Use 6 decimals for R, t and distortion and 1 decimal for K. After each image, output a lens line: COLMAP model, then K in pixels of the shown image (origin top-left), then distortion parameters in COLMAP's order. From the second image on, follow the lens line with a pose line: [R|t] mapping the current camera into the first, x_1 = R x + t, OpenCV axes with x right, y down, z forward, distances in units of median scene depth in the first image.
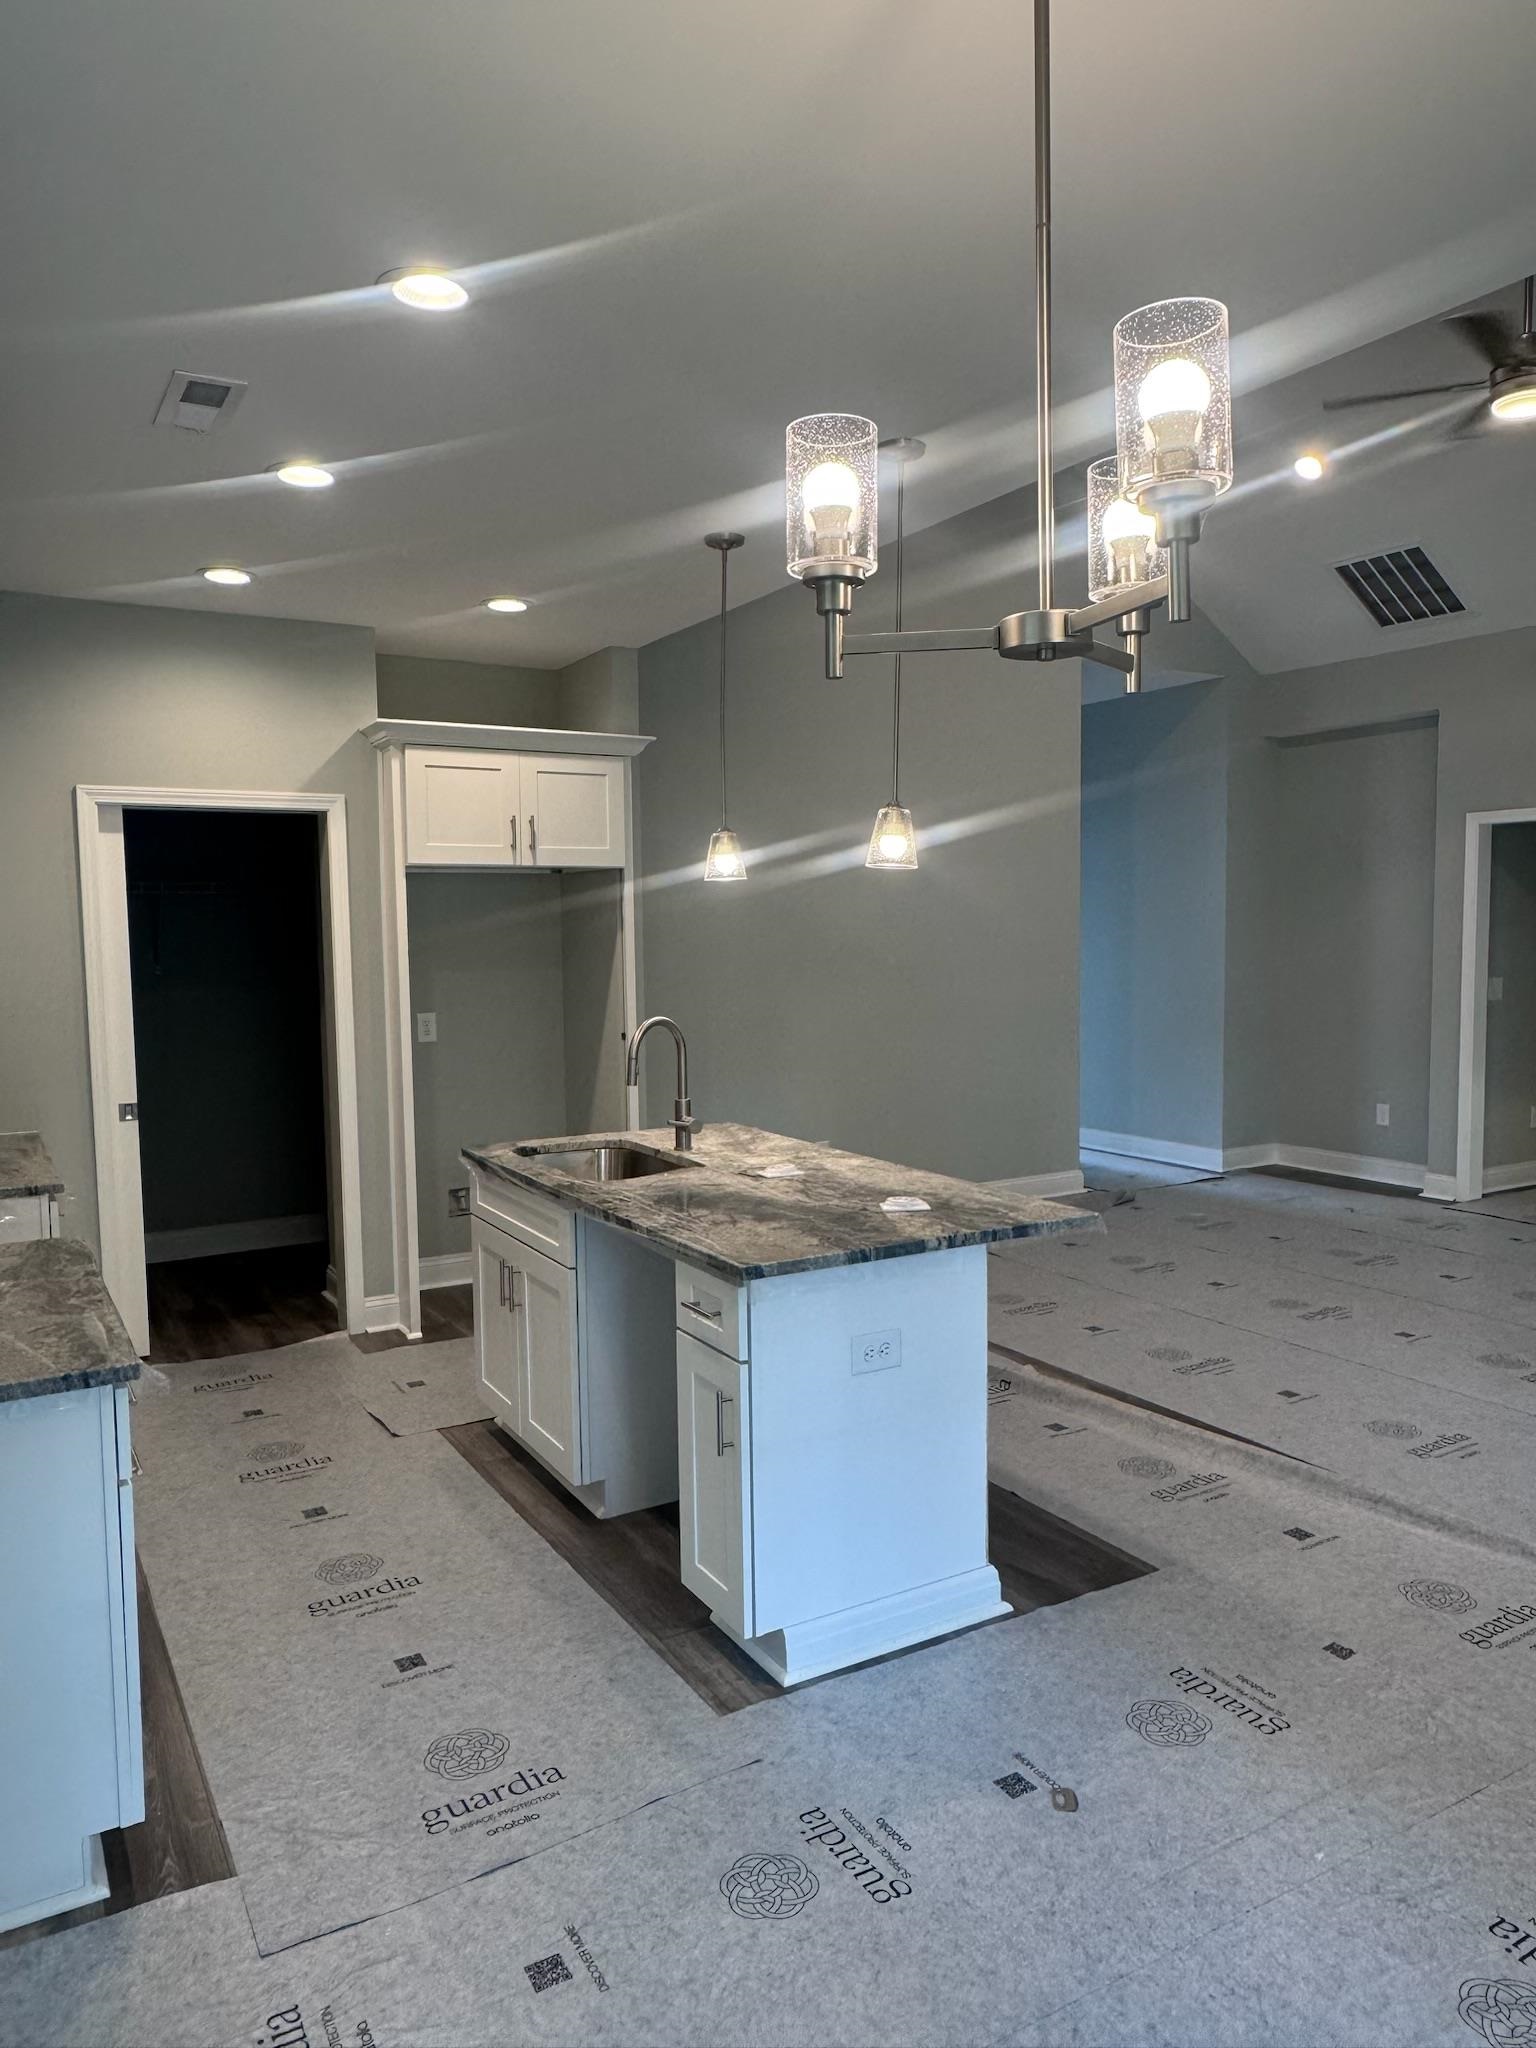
lens RADIAL K [[1383.5, 0, 768.0], [0, 1383.5, 1024.0], [0, 0, 1]] dist [0.001342, -0.000490]
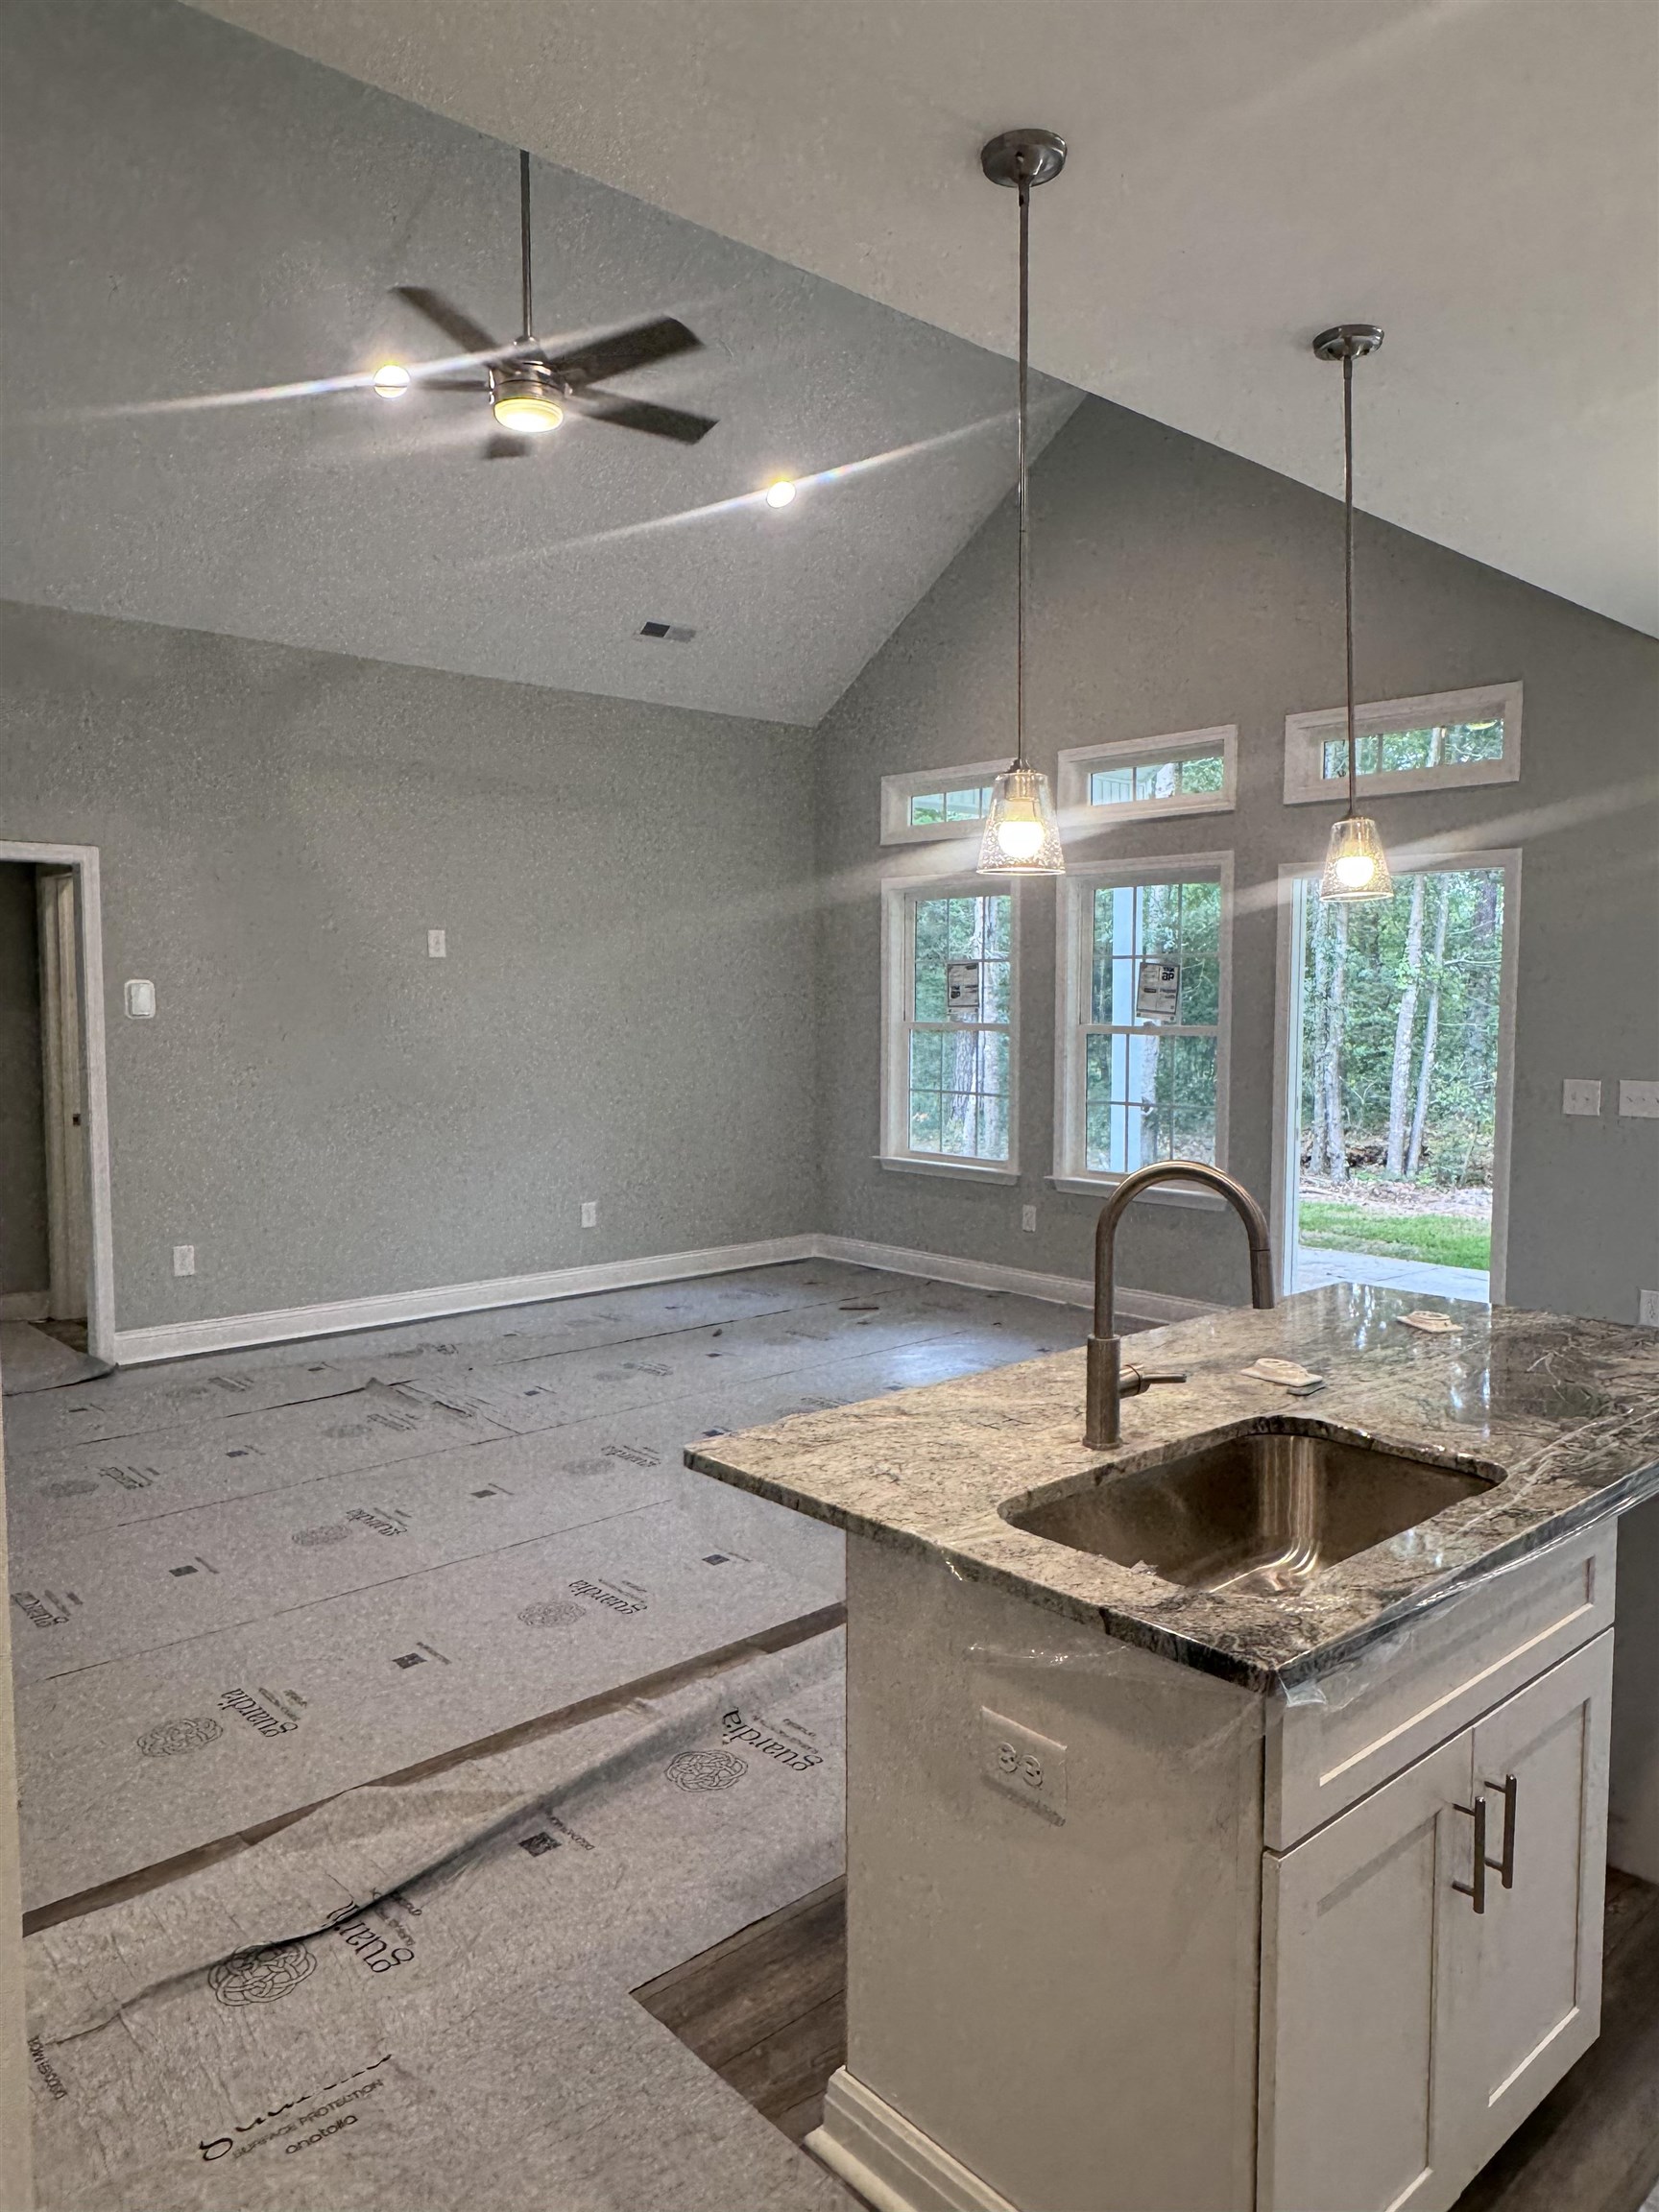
lens RADIAL K [[1499.4, 0, 828.4], [0, 1499.4, 1090.8], [0, 0, 1]] dist [0.000302, 0.001265]
pose [[-0.200226, -0.051976, 0.978370, -0.448217], [0.072689, 0.995052, 0.067738, -0.058892], [-0.977050, 0.084680, -0.195457, 0.987042]]
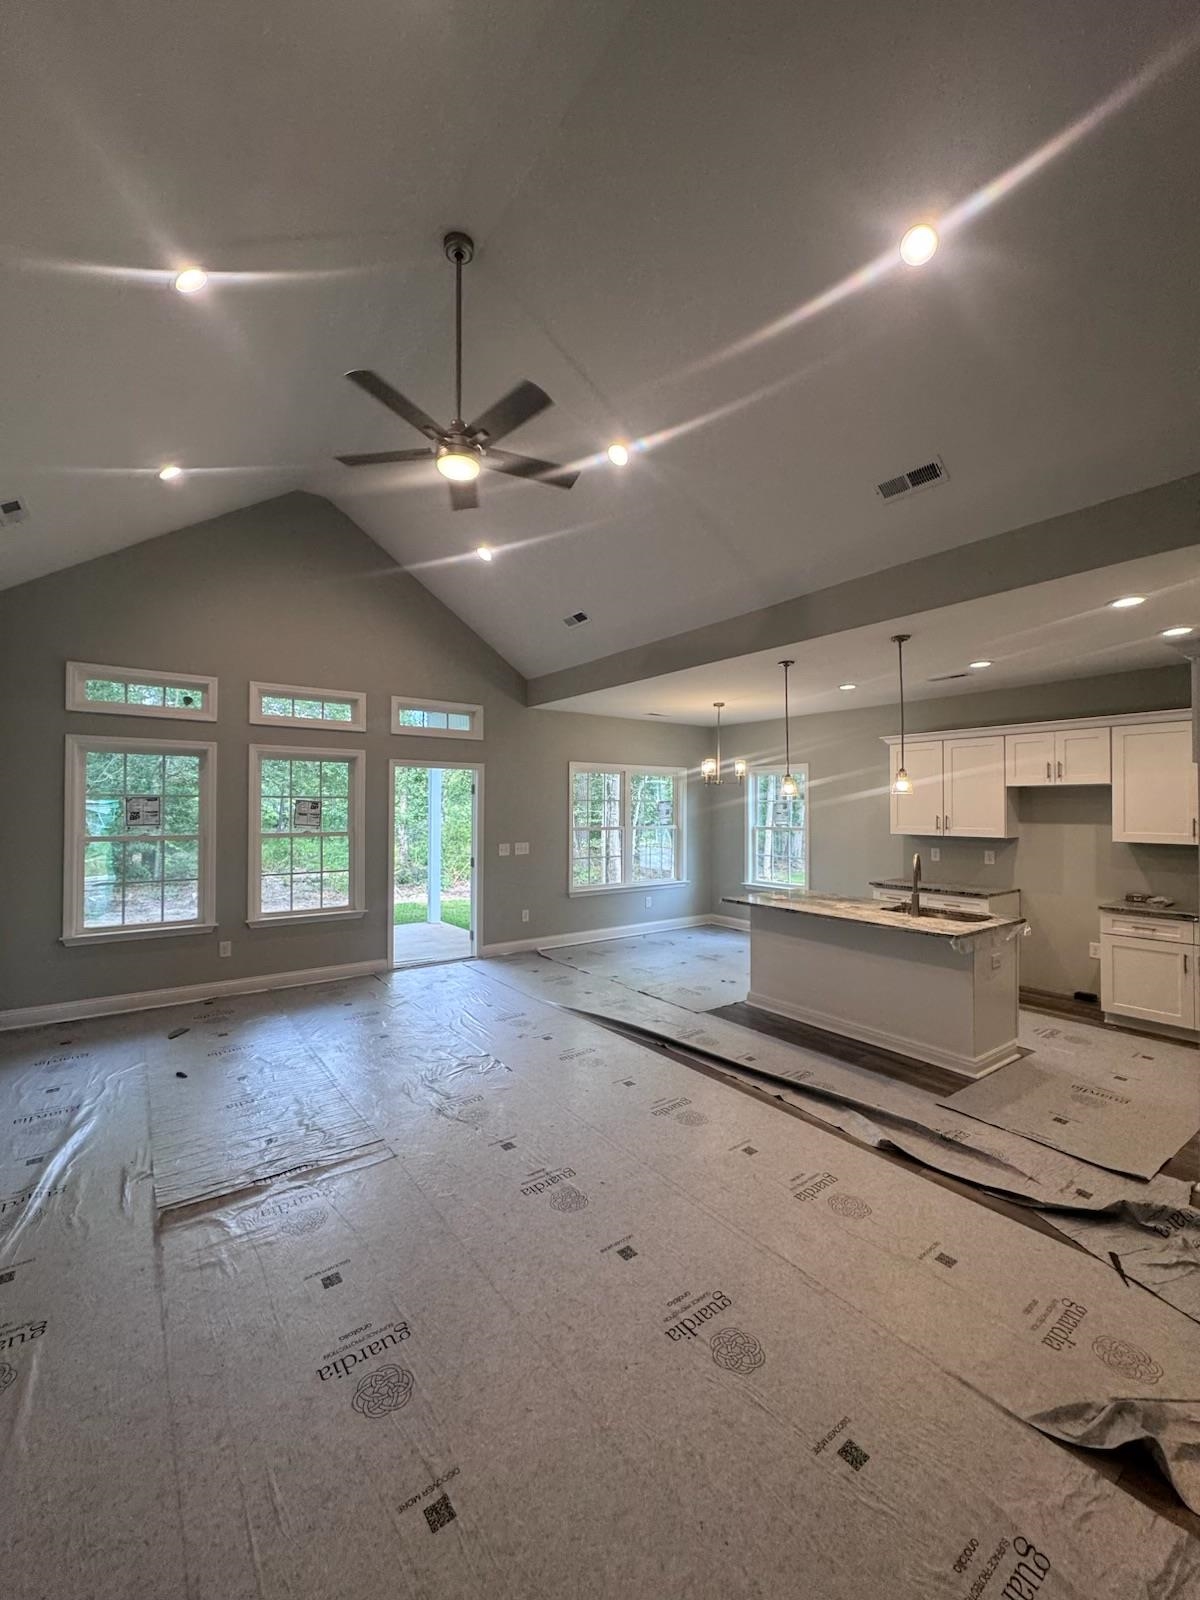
lens RADIAL K [[637.8, 0, 600.0], [0, 637.8, 800.0], [0, 0, 1]] dist [-0.002465, 0.000132]
pose [[-0.994924, 0.009413, -0.100190, 0.446545], [0.003236, 0.998093, 0.061644, -0.131518], [0.100580, 0.061007, -0.993057, 1.622563]]
